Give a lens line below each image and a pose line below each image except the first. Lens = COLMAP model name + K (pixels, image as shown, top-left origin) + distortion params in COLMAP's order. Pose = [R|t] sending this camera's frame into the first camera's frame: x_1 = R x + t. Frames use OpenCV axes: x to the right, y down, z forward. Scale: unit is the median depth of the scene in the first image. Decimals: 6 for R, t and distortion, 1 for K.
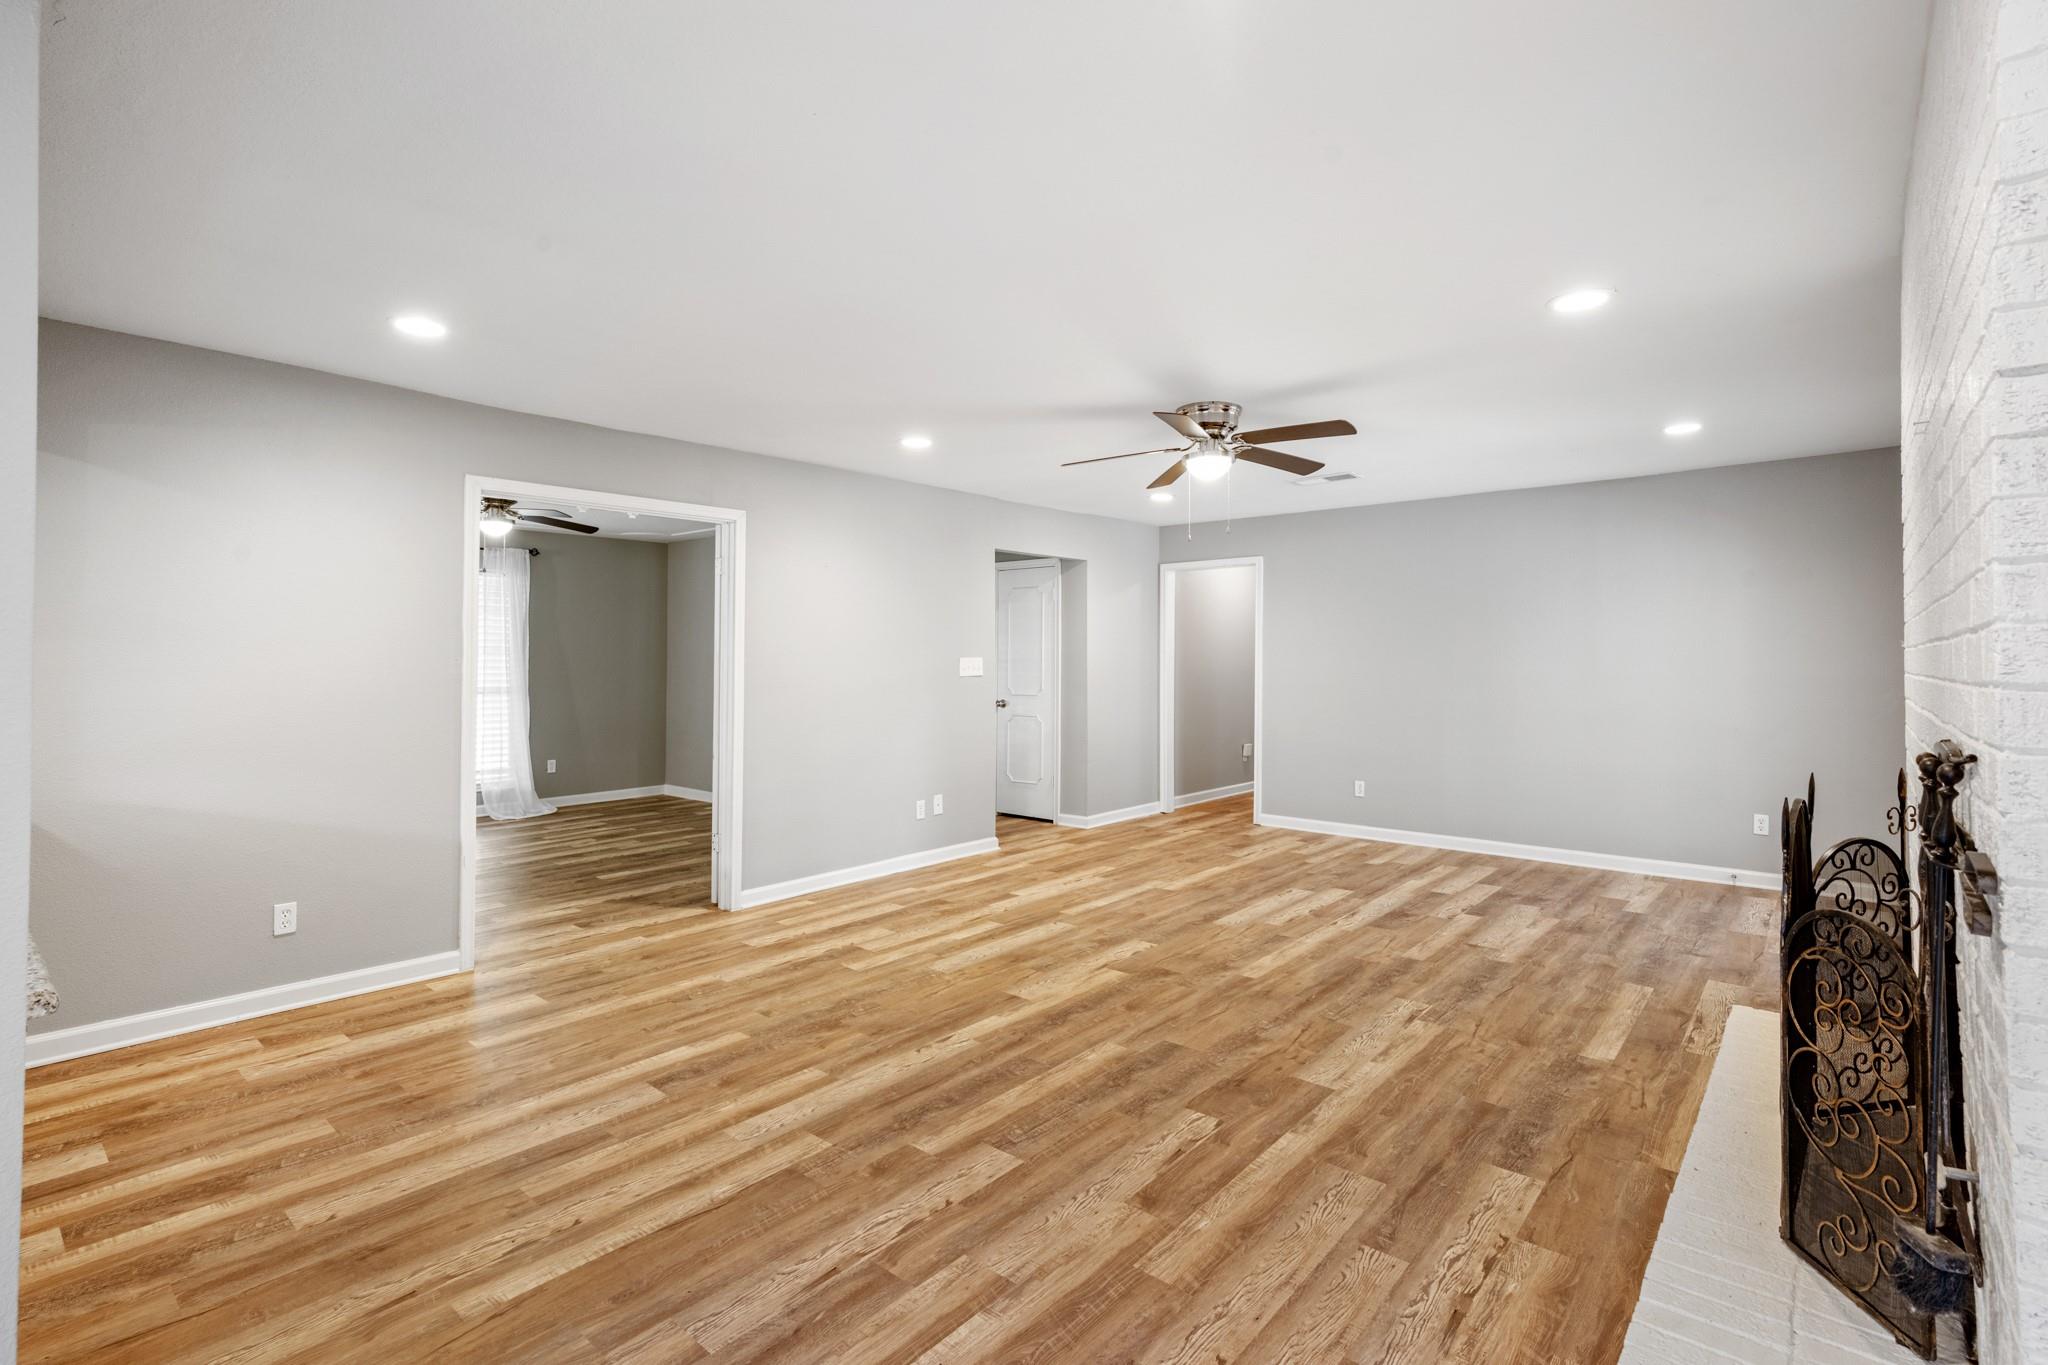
lens RADIAL K [[962.7, 0, 1025.2], [0, 962.7, 642.8], [0, 0, 1]] dist [0.003138, -0.001357]
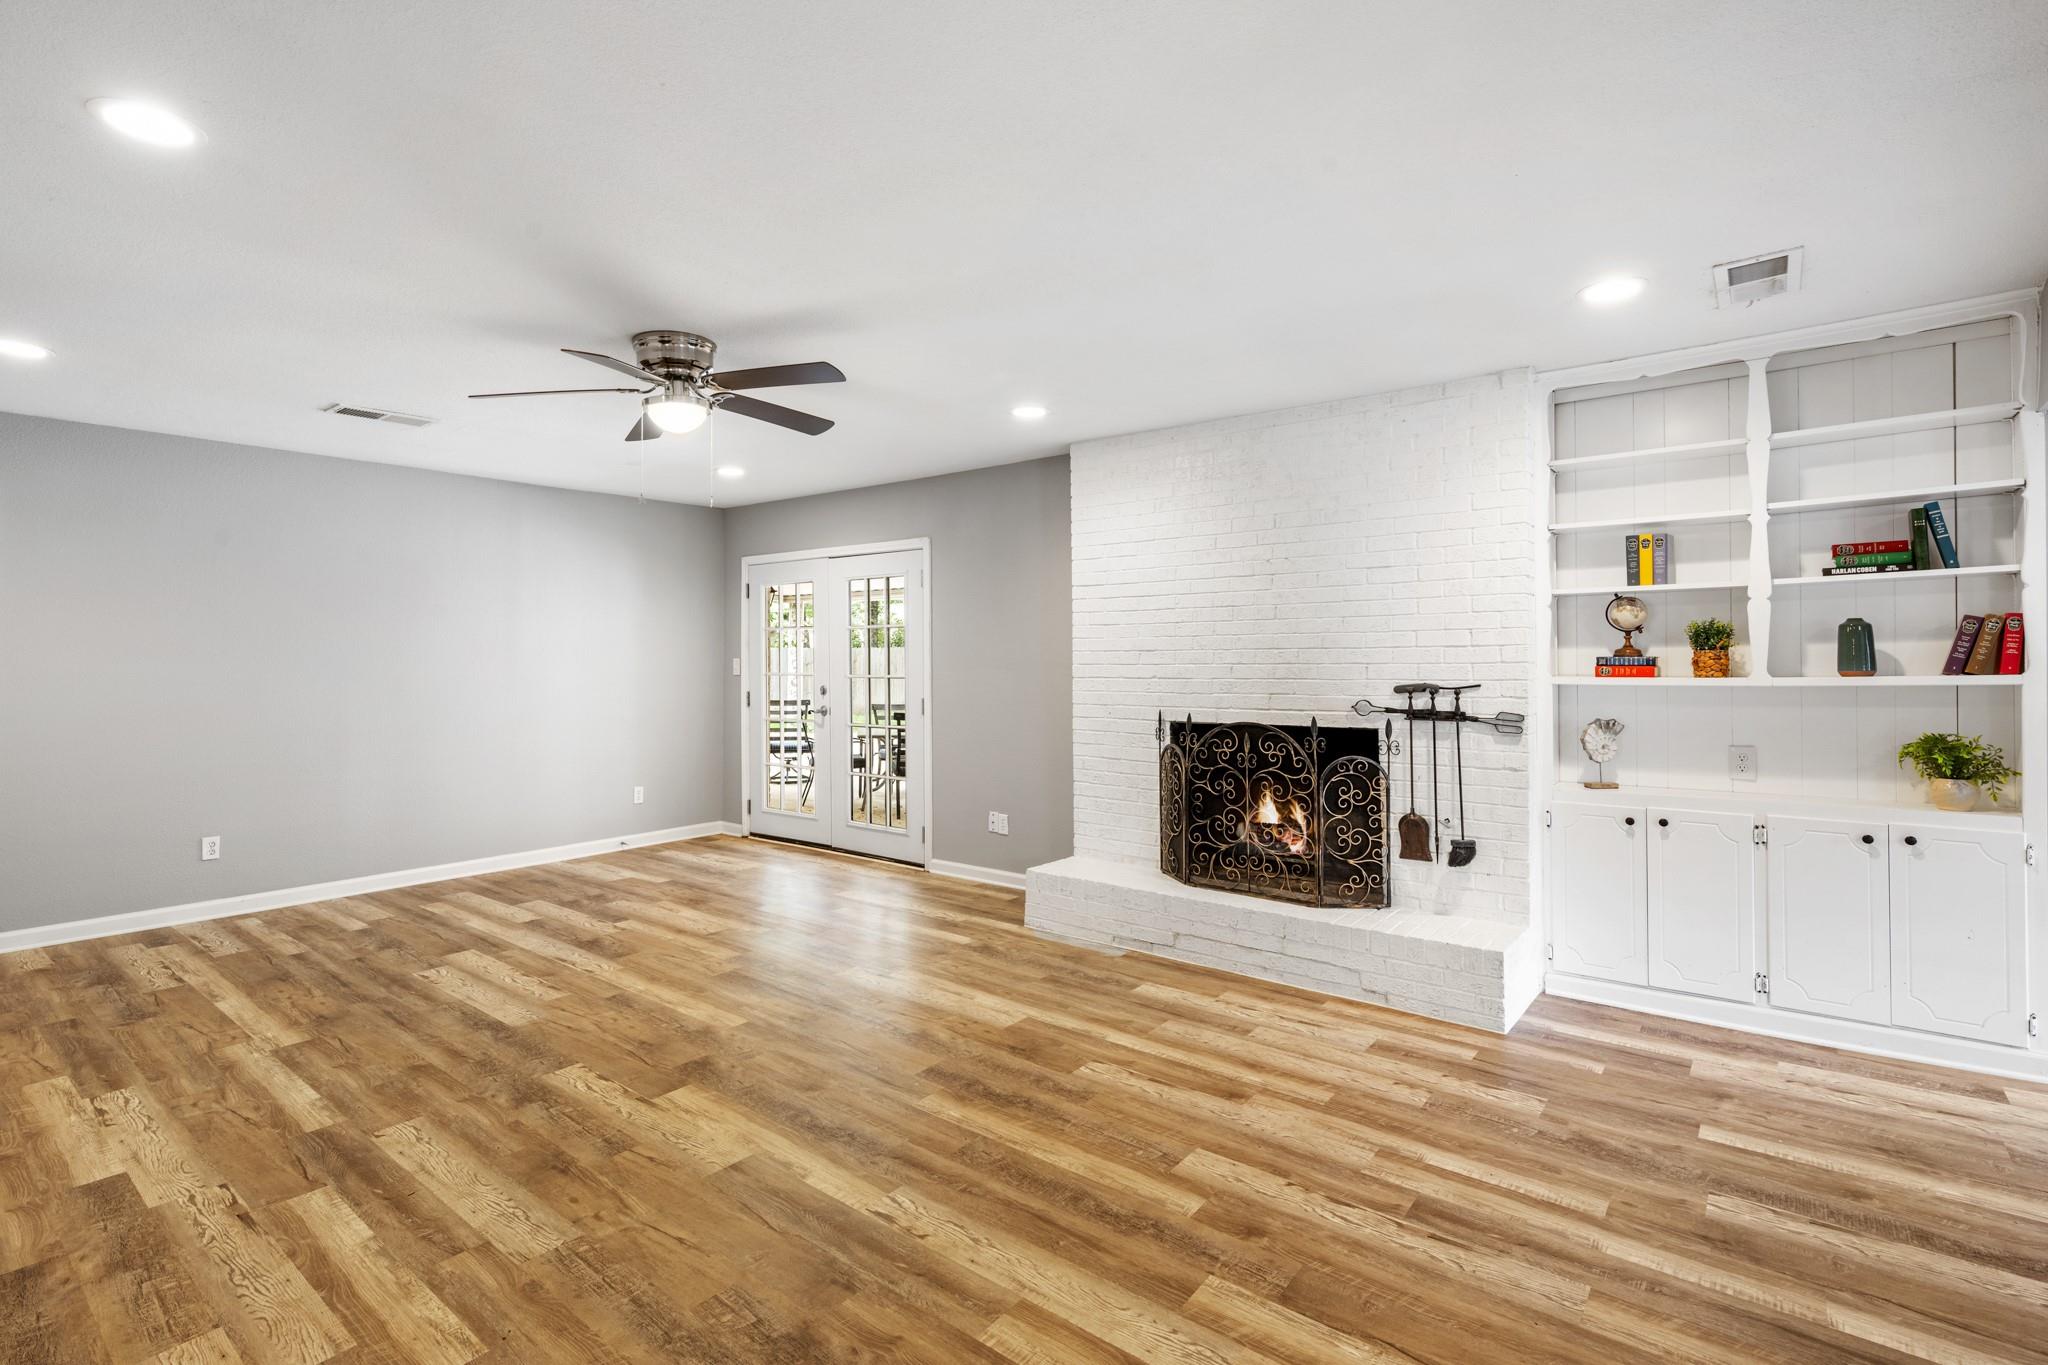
lens RADIAL K [[962.7, 0, 1019.2], [0, 962.7, 653.7], [0, 0, 1]] dist [0.003138, -0.001357]
pose [[-0.041440, 0.003046, 0.999136, -0.709619], [-0.012146, 0.999920, -0.003552, 0.014444], [-0.999067, -0.012283, -0.041400, 0.865570]]
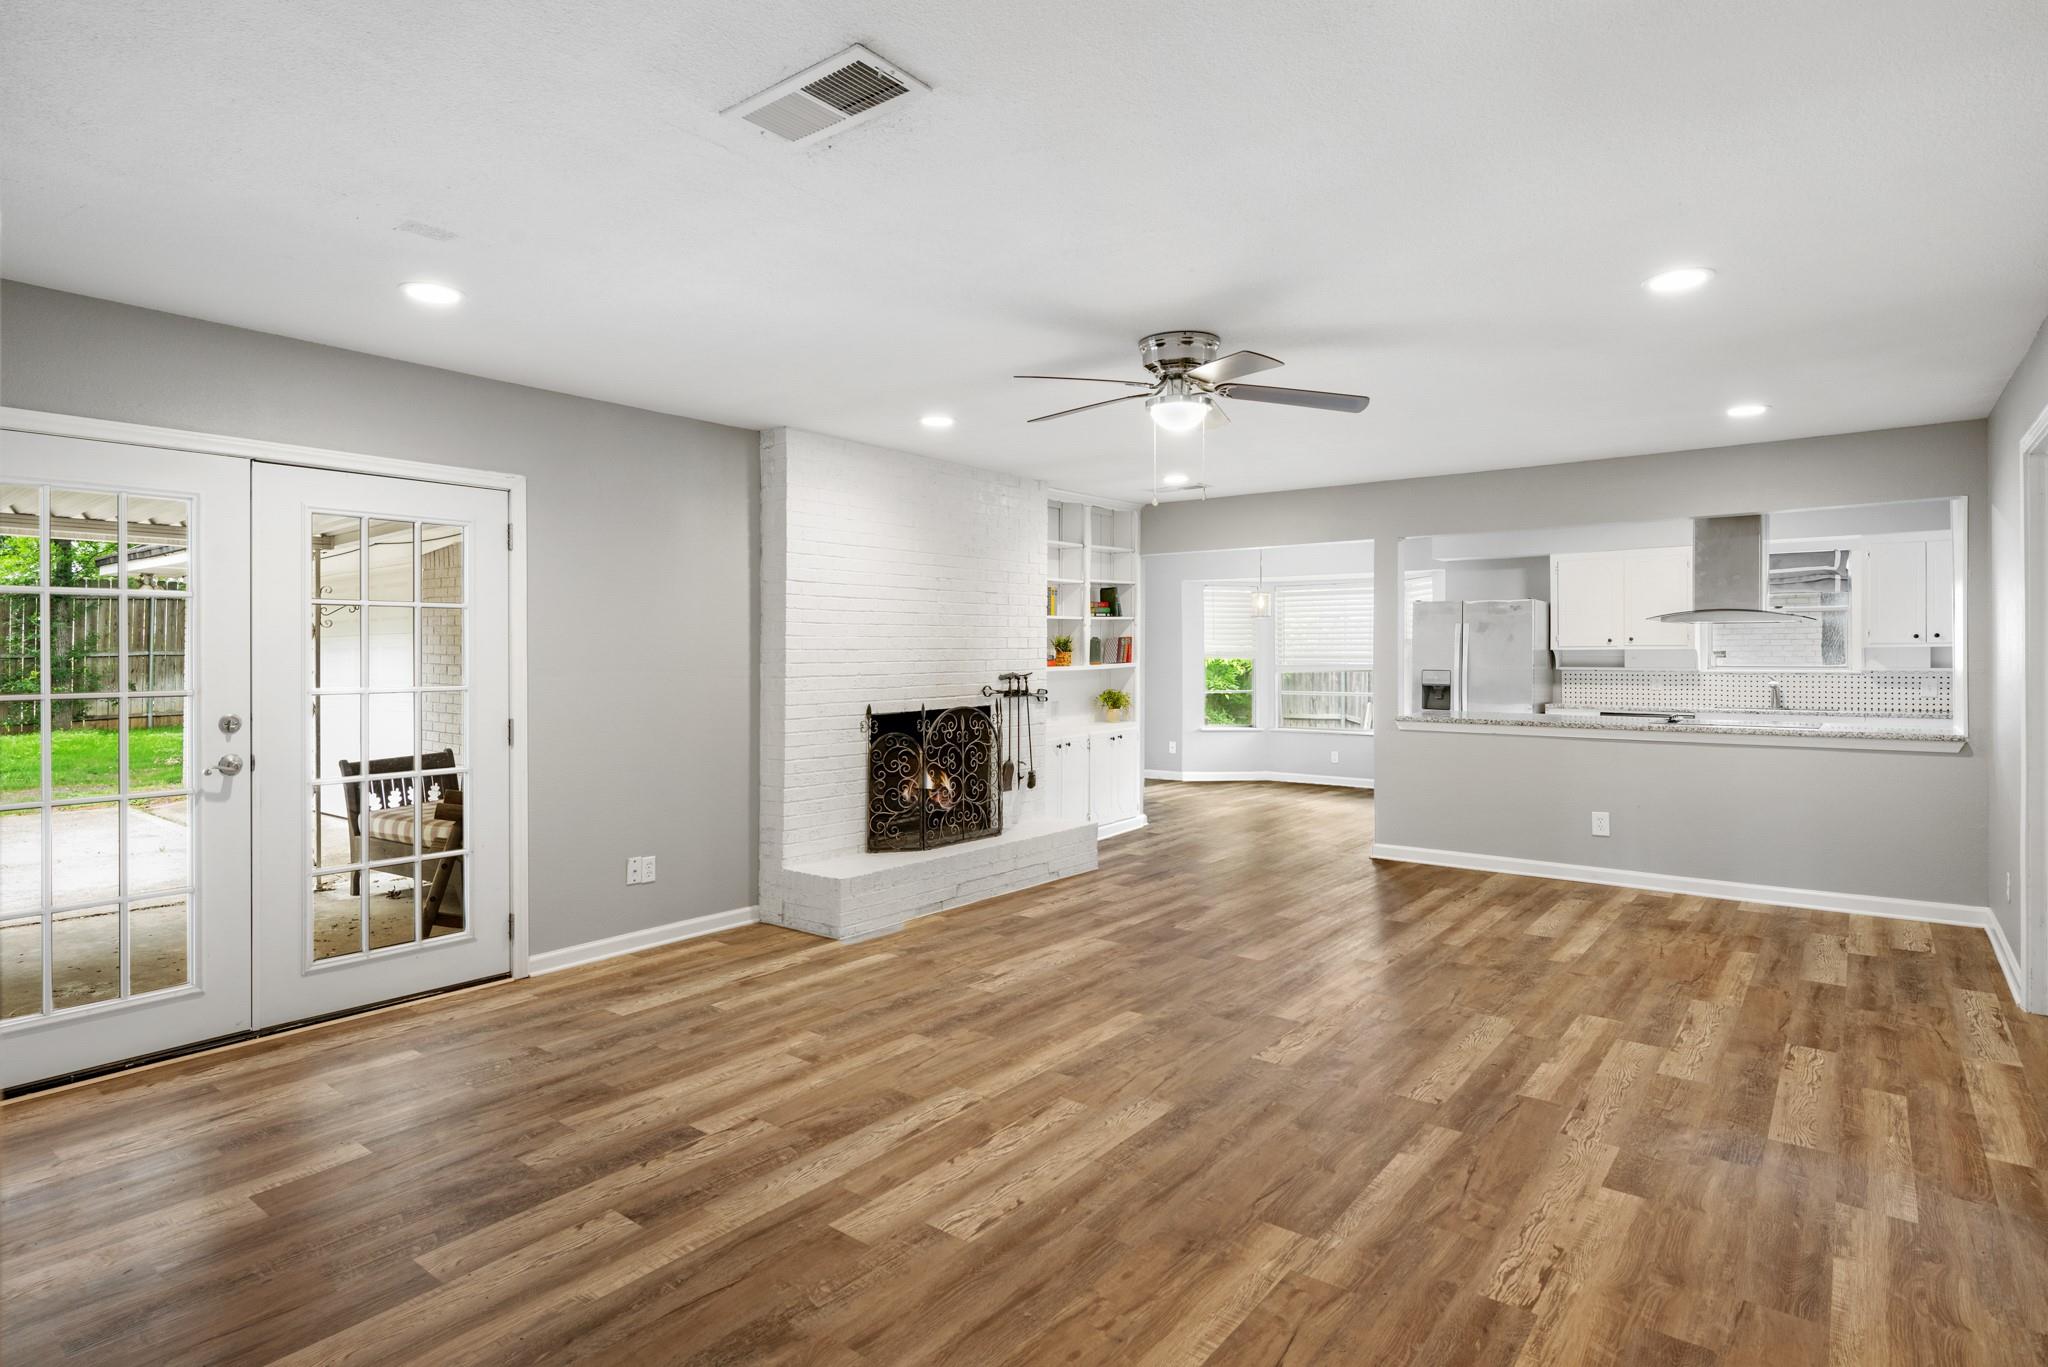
lens RADIAL K [[1048.5, 0, 1016.6], [0, 1048.5, 669.0], [0, 0, 1]] dist [-0.001774, -0.000007]
pose [[-0.999268, 0.003498, -0.038097, 0.412805], [0.003545, 0.999993, -0.001157, 0.034010], [0.038093, -0.001291, -0.999273, 2.149494]]
